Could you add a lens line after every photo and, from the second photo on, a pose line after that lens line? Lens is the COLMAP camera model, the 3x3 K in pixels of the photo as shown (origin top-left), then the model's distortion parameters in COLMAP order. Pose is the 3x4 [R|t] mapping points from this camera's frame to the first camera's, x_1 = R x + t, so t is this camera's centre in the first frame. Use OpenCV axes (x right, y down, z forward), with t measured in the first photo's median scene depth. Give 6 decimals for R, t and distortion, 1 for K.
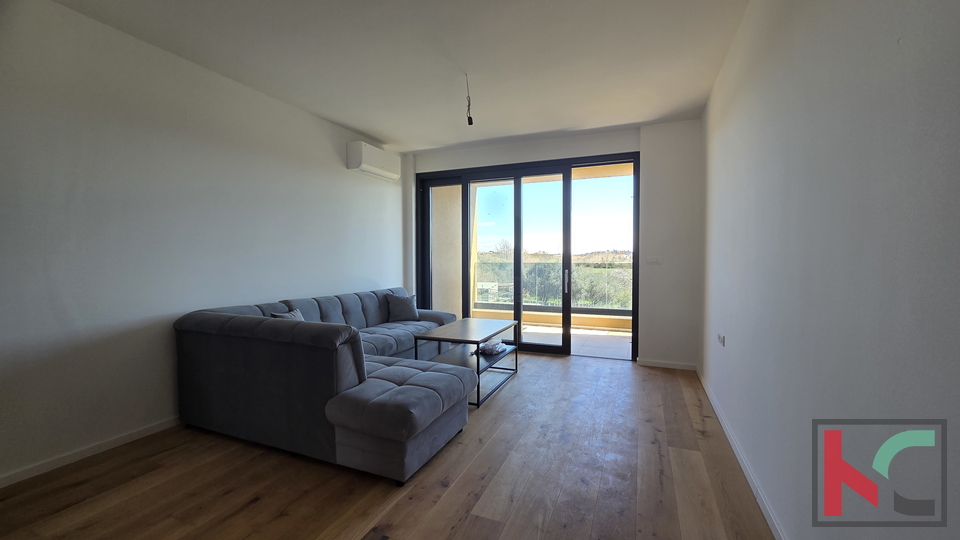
lens RADIAL K [[392.3, 0, 476.4], [0, 392.3, 265.0], [0, 0, 1]] dist [0.001083, -0.000776]
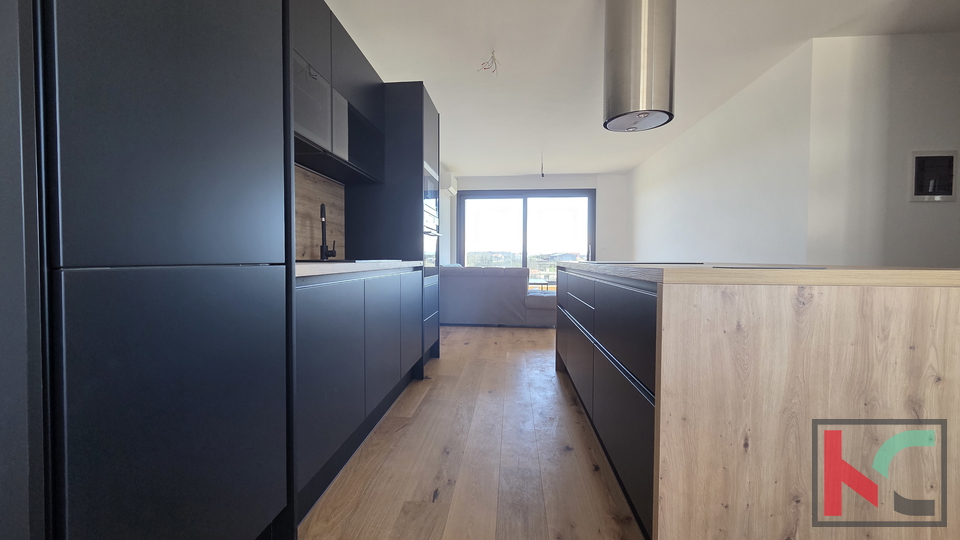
lens RADIAL K [[392.3, 0, 471.8], [0, 392.3, 267.2], [0, 0, 1]] dist [0.001083, -0.000776]
pose [[0.956552, -0.006005, 0.291499, -0.568991], [0.003812, 0.999960, 0.008088, 0.055618], [-0.291536, -0.006625, 0.956537, -0.490541]]
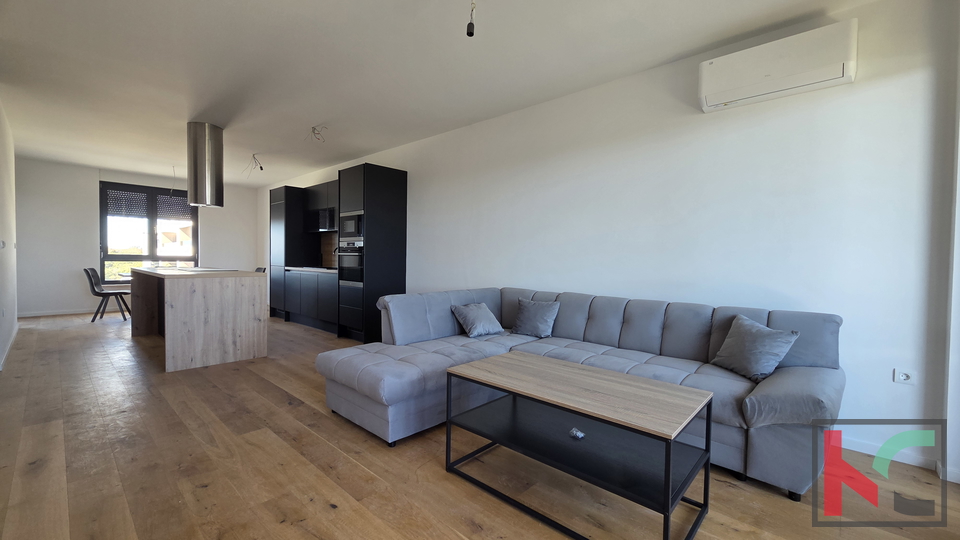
lens RADIAL K [[392.3, 0, 474.0], [0, 392.3, 269.0], [0, 0, 1]] dist [0.001083, -0.000776]
pose [[-0.344181, 0.023860, -0.938600, 0.357618], [-0.028512, 0.998950, 0.035850, 0.000491], [0.938470, 0.039100, -0.343139, 0.749717]]
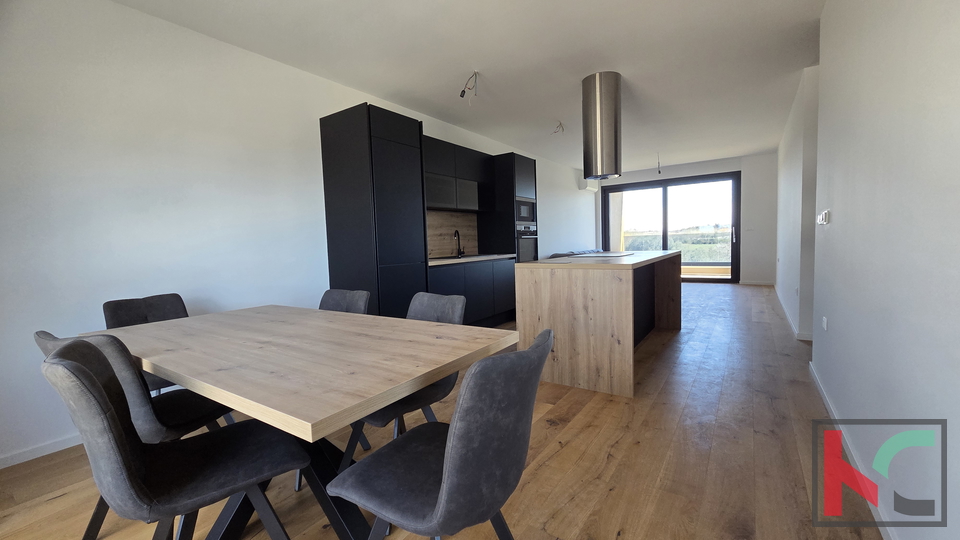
lens RADIAL K [[392.3, 0, 474.5], [0, 392.3, 269.4], [0, 0, 1]] dist [0.001083, -0.000776]
pose [[0.976935, -0.022411, -0.212359, -0.362795], [0.034276, 0.998040, 0.052355, 0.033893], [0.210770, -0.058426, 0.975788, -0.931573]]
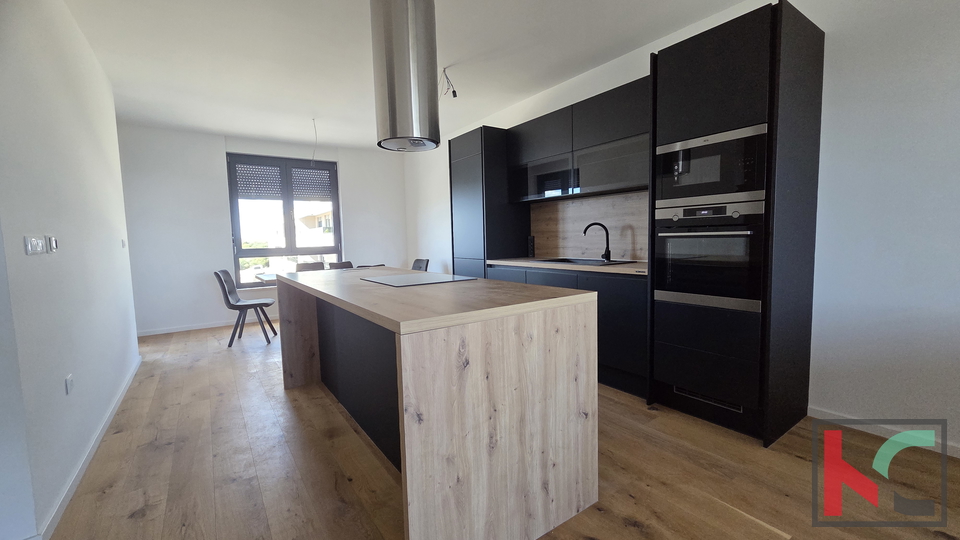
lens RADIAL K [[392.3, 0, 473.9], [0, 392.3, 270.0], [0, 0, 1]] dist [0.001083, -0.000776]
pose [[-0.539063, 0.086674, -0.837794, 0.053333], [0.015105, 0.995526, 0.093273, 0.002771], [0.842130, 0.037625, -0.537960, 0.153222]]
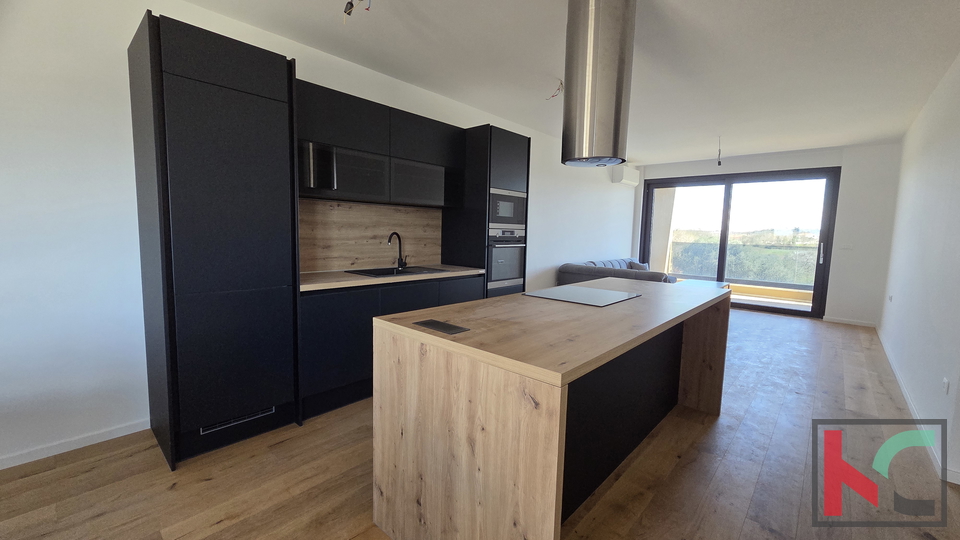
lens RADIAL K [[392.3, 0, 474.7], [0, 392.3, 270.3], [0, 0, 1]] dist [0.001083, -0.000776]
pose [[0.941189, 0.056041, -0.333201, -0.252151], [-0.028958, 0.995900, 0.085703, -0.007879], [0.336637, -0.071014, 0.938953, -0.601972]]
